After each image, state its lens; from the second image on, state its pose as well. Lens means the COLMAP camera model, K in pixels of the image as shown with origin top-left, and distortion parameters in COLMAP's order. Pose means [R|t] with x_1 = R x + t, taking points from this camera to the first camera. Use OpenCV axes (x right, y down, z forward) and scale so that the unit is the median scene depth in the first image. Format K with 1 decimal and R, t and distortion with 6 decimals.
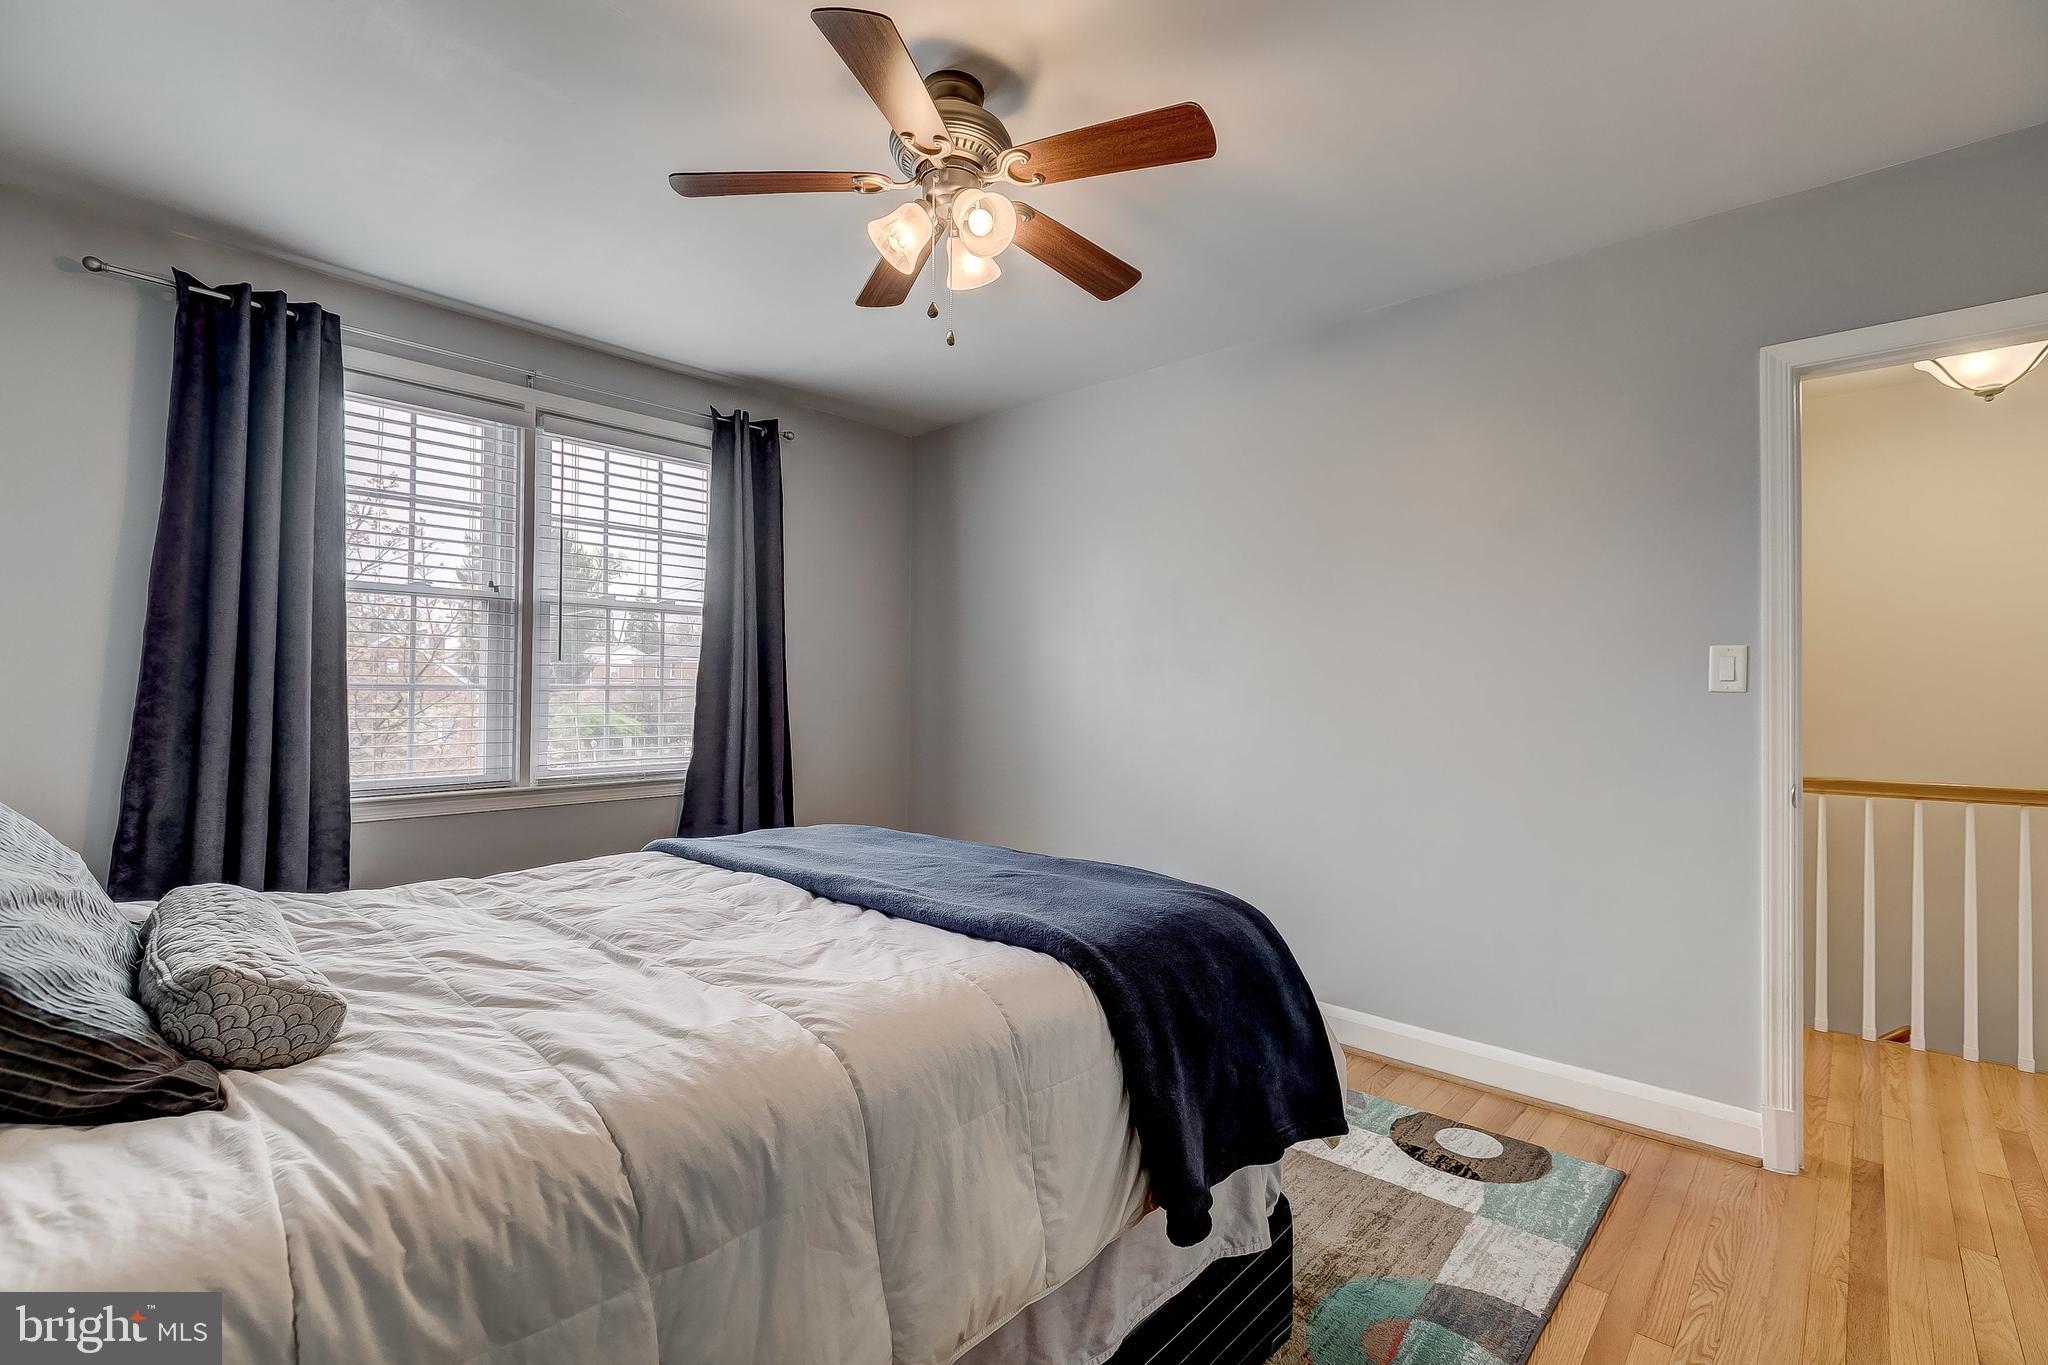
lens RADIAL K [[905.7, 0, 1028.5], [0, 905.7, 681.6], [0, 0, 1]] dist [0.001411, 0.000692]
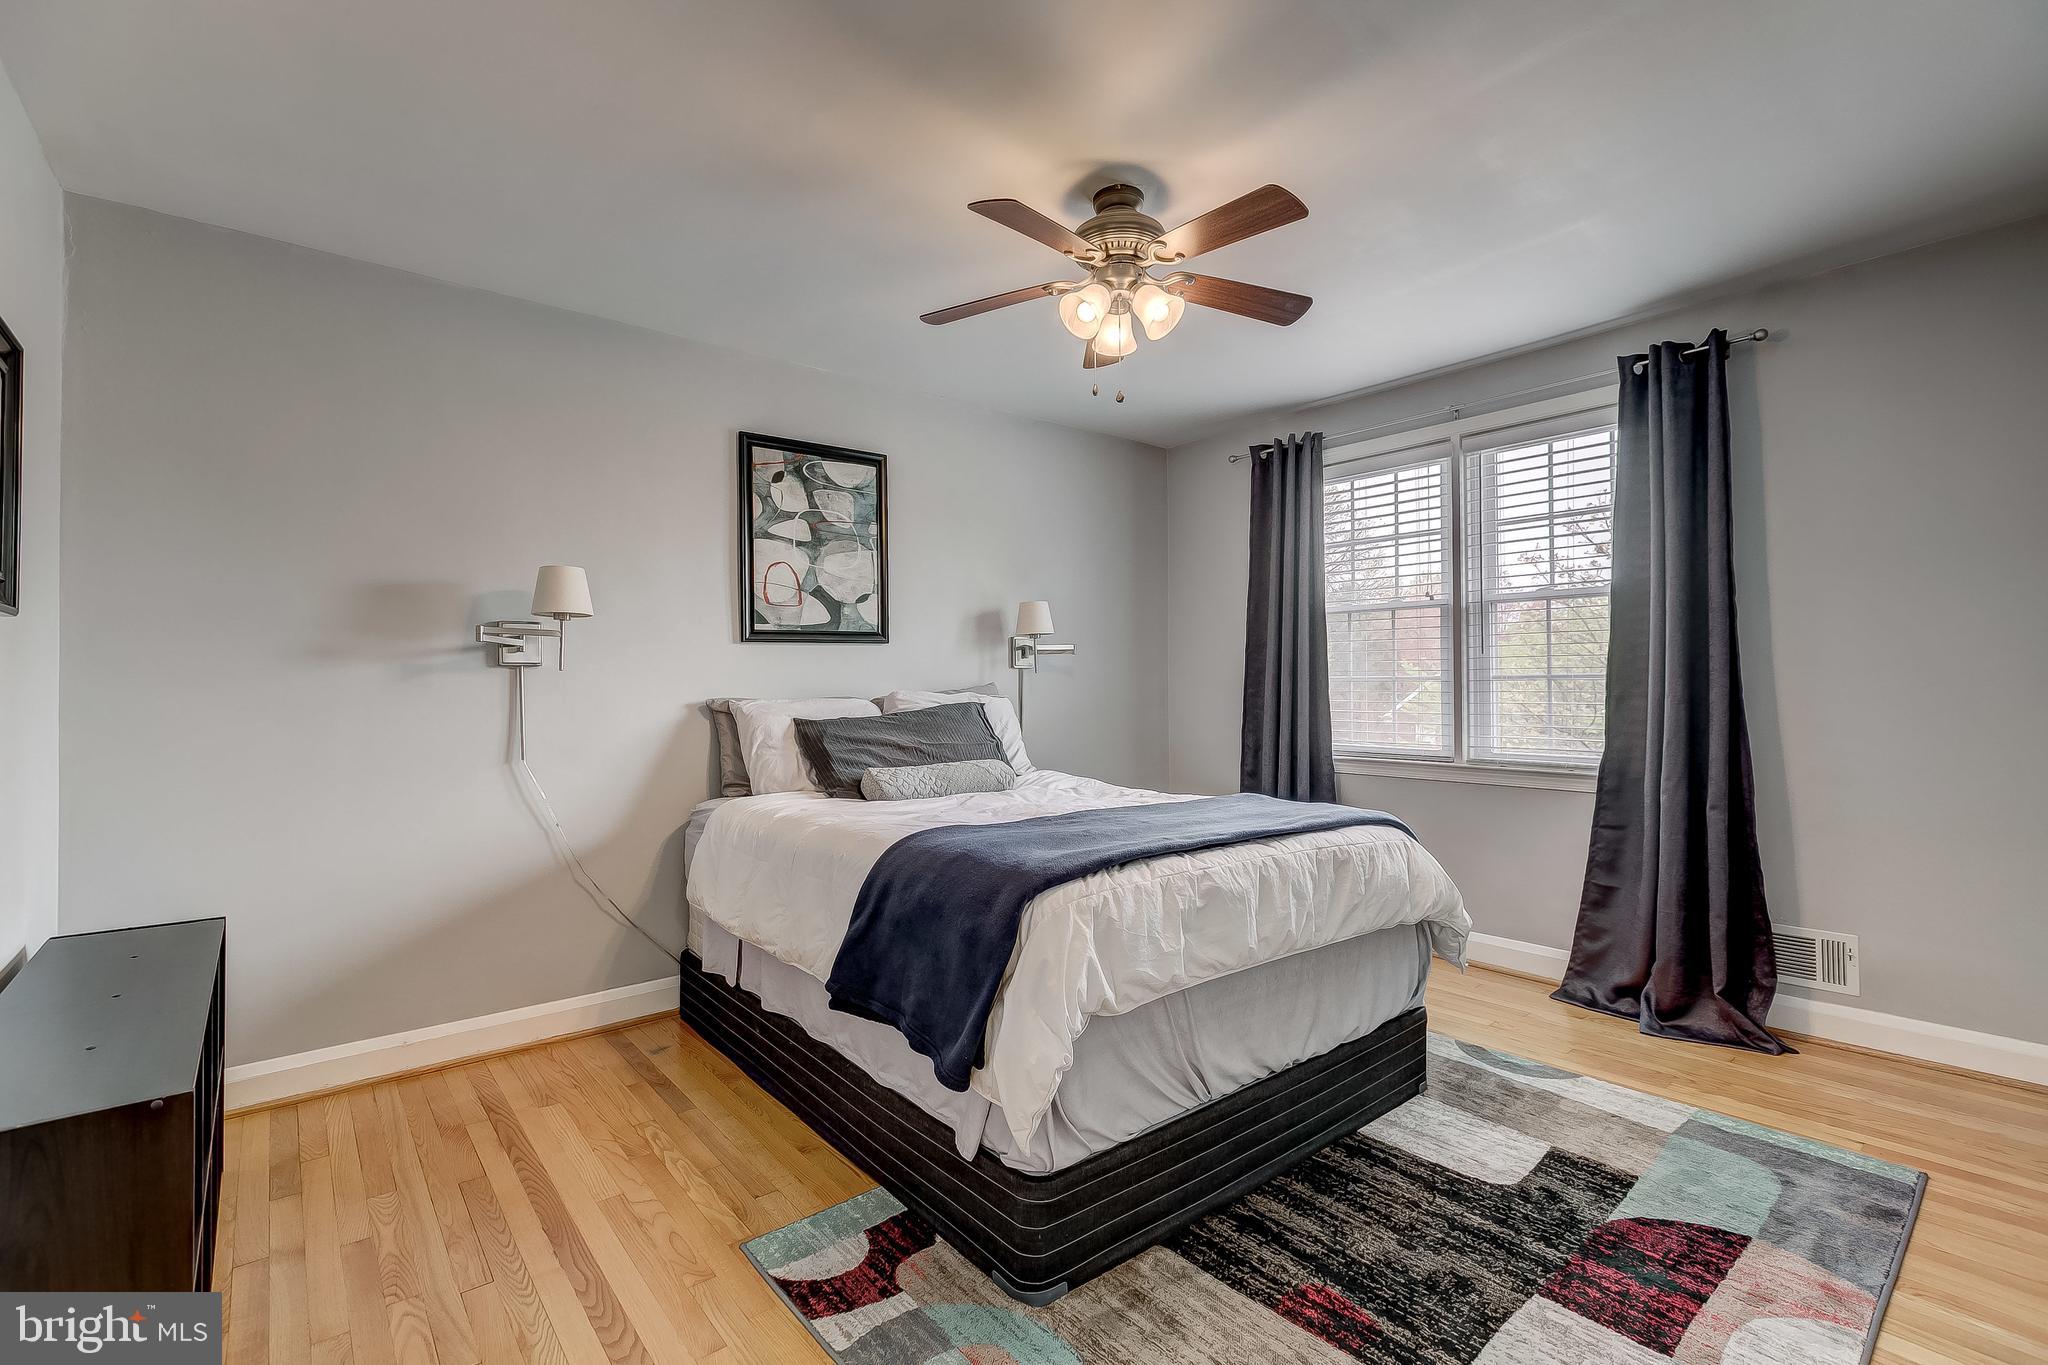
lens RADIAL K [[905.7, 0, 1028.5], [0, 905.7, 681.6], [0, 0, 1]] dist [0.001411, 0.000692]
pose [[-0.131463, -0.012275, -0.991245, 0.662144], [0.010095, 0.999855, -0.013721, 0.021153], [0.991270, -0.011811, -0.131321, 0.601647]]
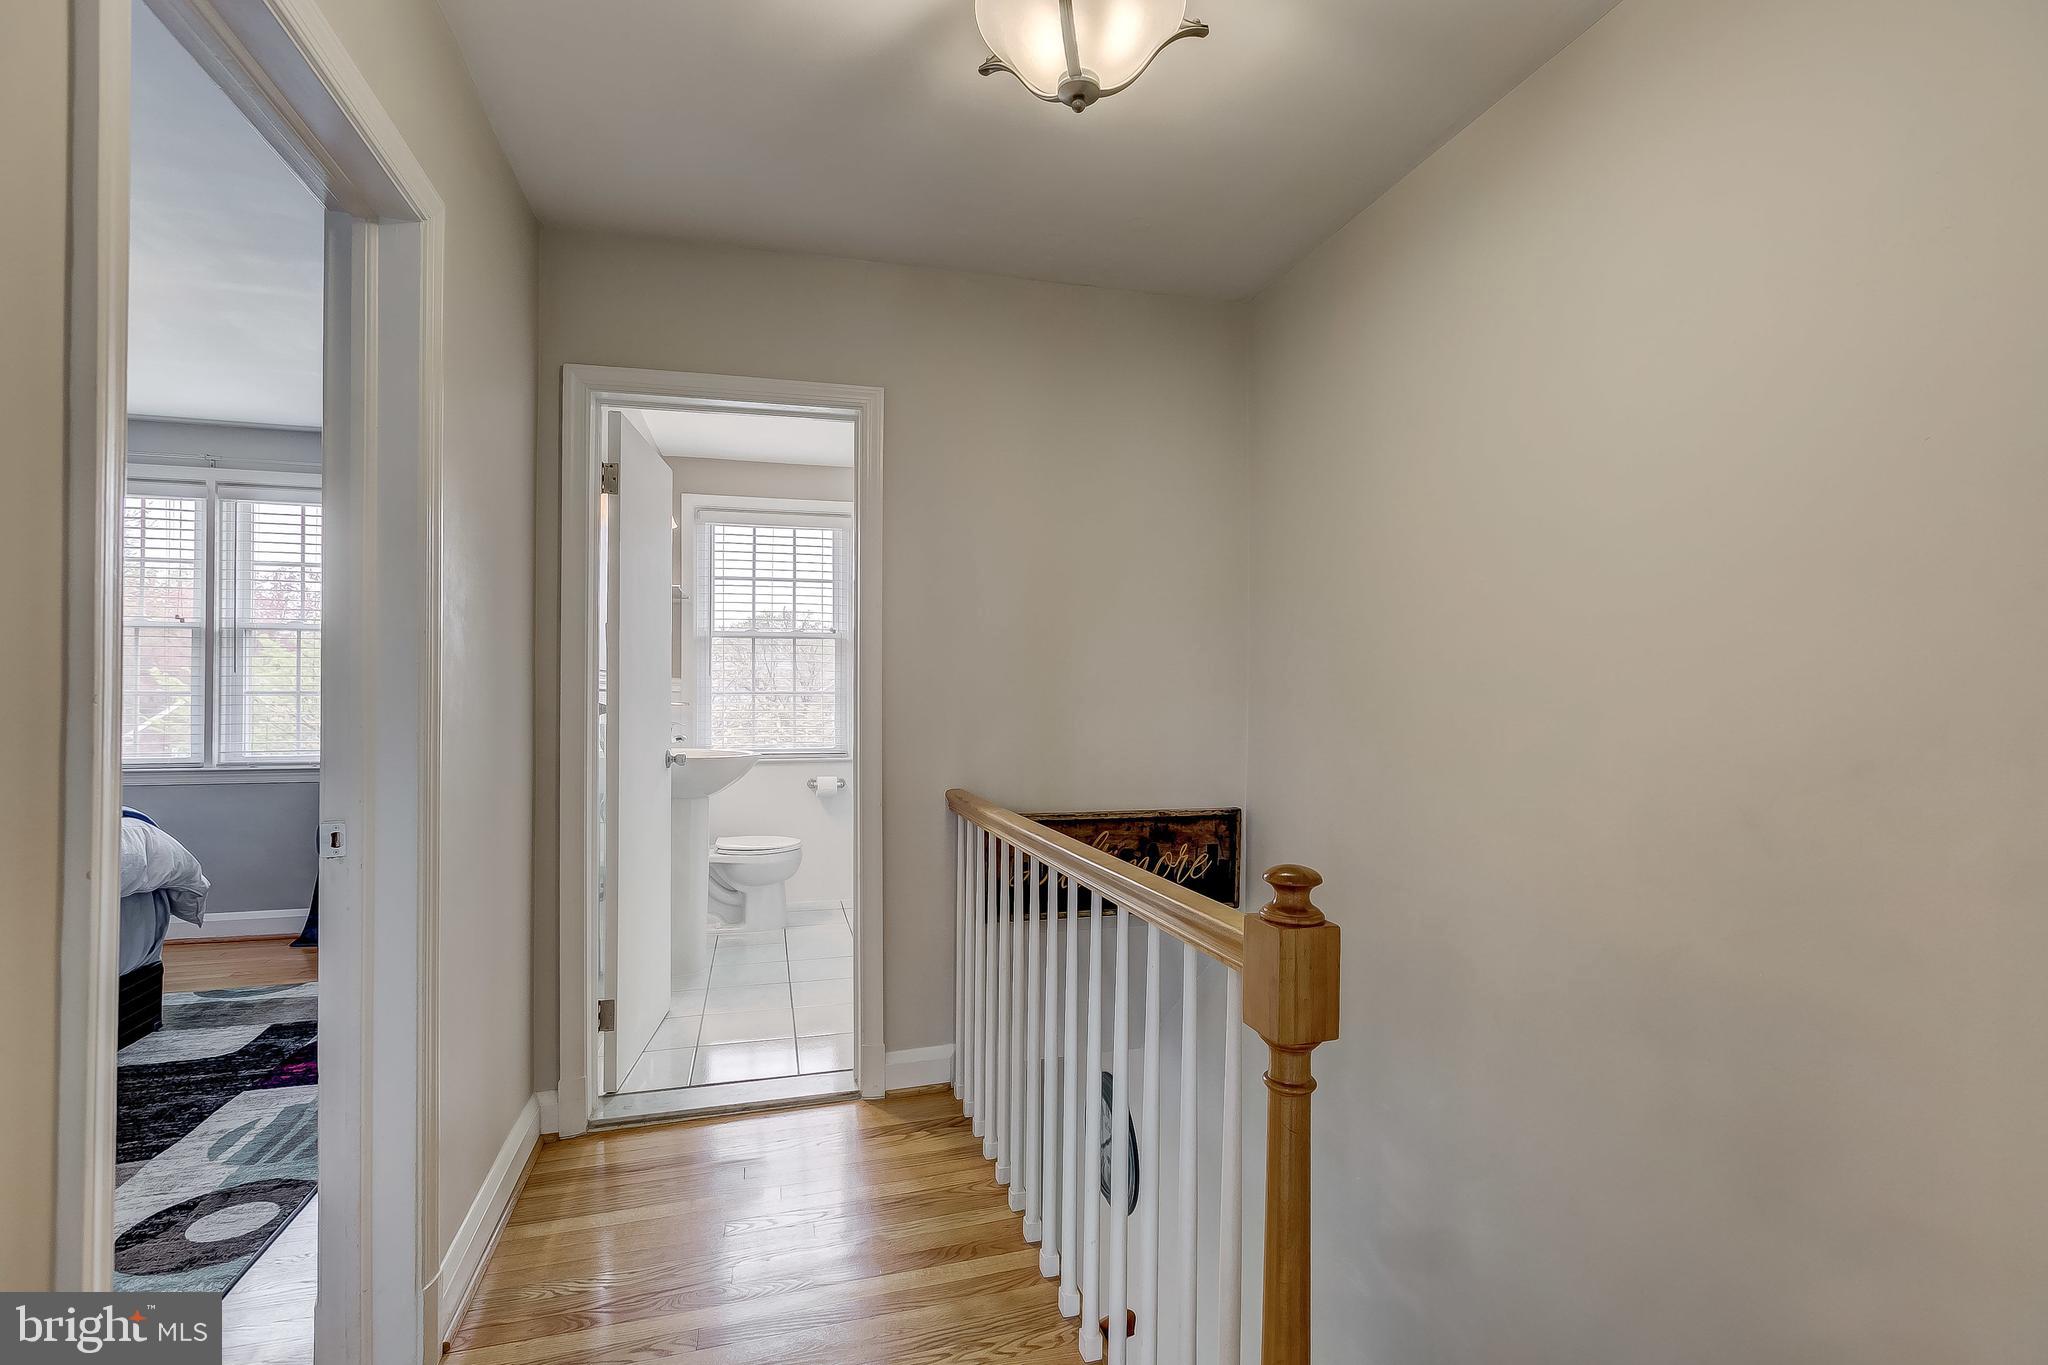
lens RADIAL K [[905.7, 0, 1028.5], [0, 905.7, 681.6], [0, 0, 1]] dist [0.001411, 0.000692]
pose [[0.855601, -0.016212, -0.517382, 1.146294], [0.010419, 0.999846, -0.014101, 0.020945], [0.517531, 0.006674, 0.855638, 0.480439]]
